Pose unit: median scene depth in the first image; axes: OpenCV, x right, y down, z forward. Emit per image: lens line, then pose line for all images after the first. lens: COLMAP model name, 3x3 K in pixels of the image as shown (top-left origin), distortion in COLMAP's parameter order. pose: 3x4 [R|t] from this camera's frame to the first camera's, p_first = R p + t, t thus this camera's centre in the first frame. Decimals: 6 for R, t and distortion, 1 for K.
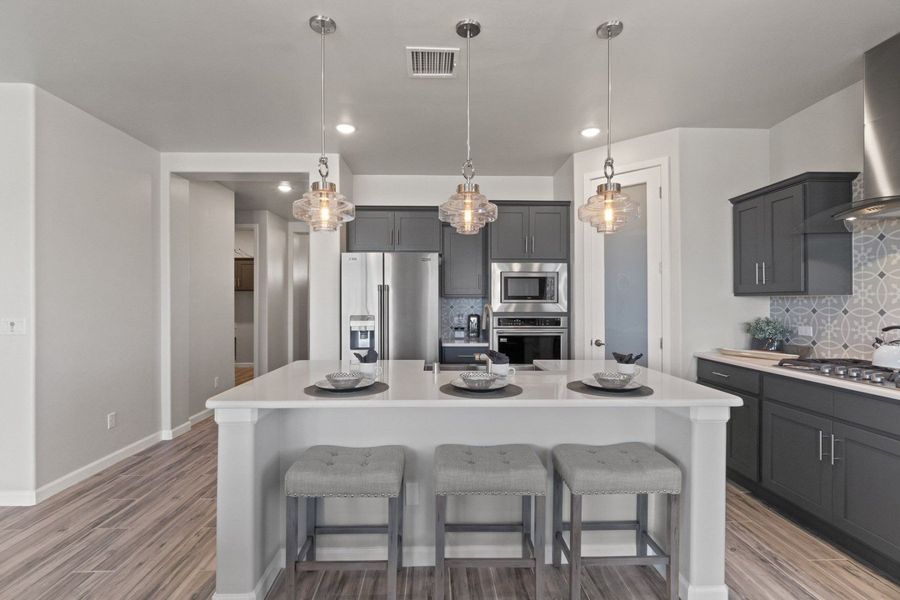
lens RADIAL K [[422.3, 0, 445.6], [0, 422.3, 301.2], [0, 0, 1]] dist [-0.002733, 0.000428]
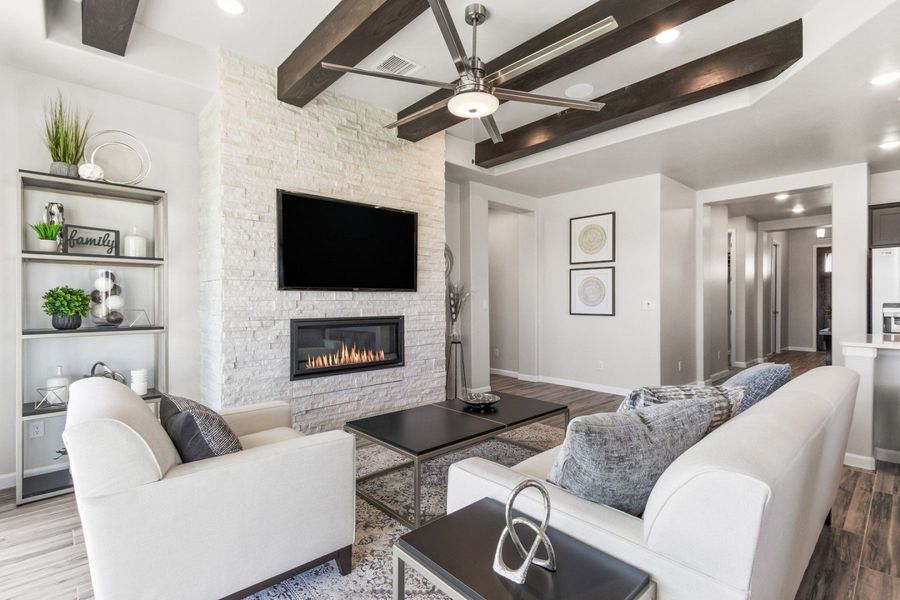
lens RADIAL K [[422.3, 0, 448.8], [0, 422.3, 302.3], [0, 0, 1]] dist [-0.002733, 0.000428]
pose [[0.650266, 0.006645, -0.759678, -0.142584], [0.000935, 0.999954, 0.009546, 0.022376], [0.759706, -0.006918, 0.650230, -0.727695]]
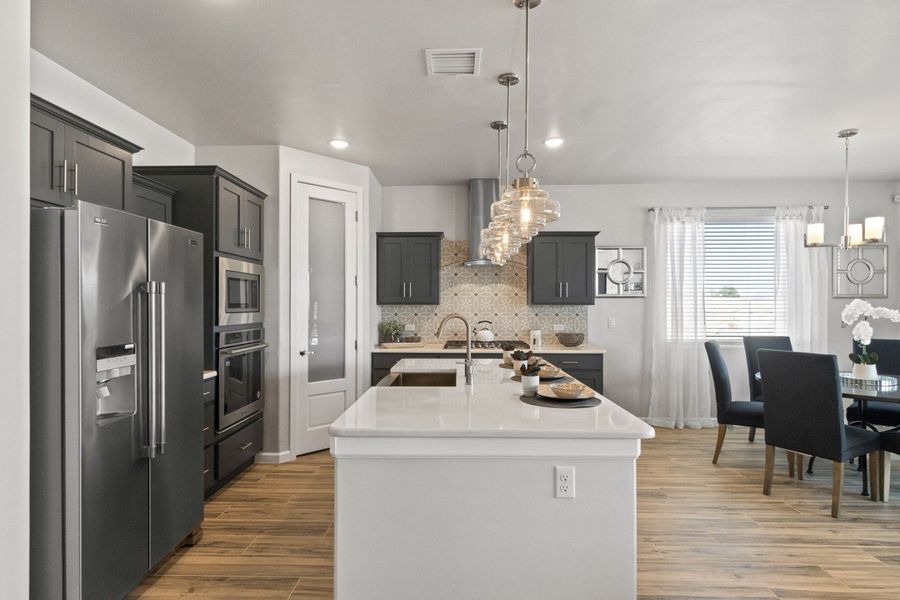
lens RADIAL K [[467.1, 0, 447.9], [0, 467.1, 302.5], [0, 0, 1]] dist [-0.006455, 0.002290]
pose [[0.058949, 0.002784, 0.998257, -0.790344], [-0.003644, 0.999990, -0.002574, -0.016027], [-0.998254, -0.003486, 0.058958, 0.690843]]
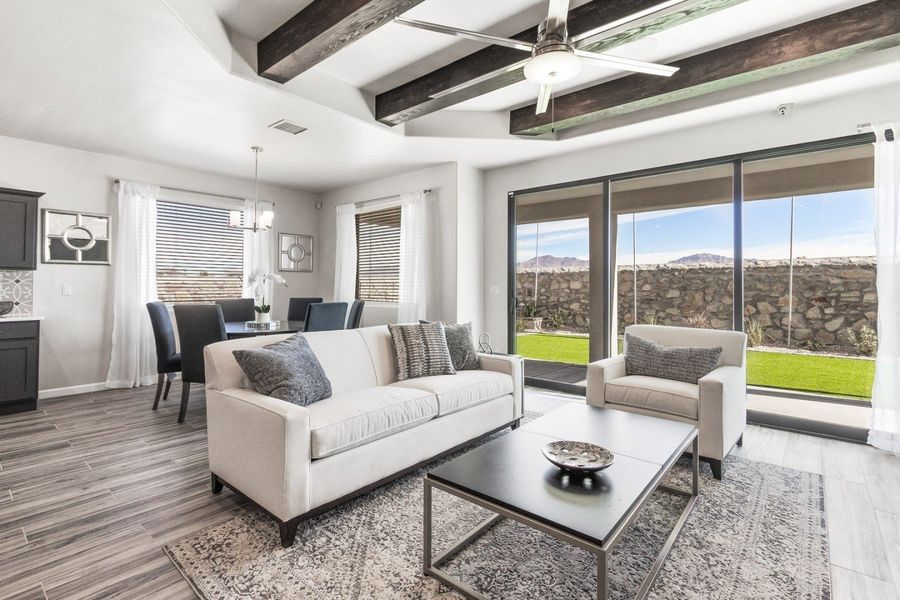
lens RADIAL K [[422.3, 0, 440.4], [0, 422.3, 279.9], [0, 0, 1]] dist [-0.002733, 0.000428]
pose [[-0.742594, 0.008549, 0.669688, -1.016691], [-0.005676, 0.999802, -0.019056, 0.032632], [-0.669718, -0.017952, -0.742398, 0.440780]]
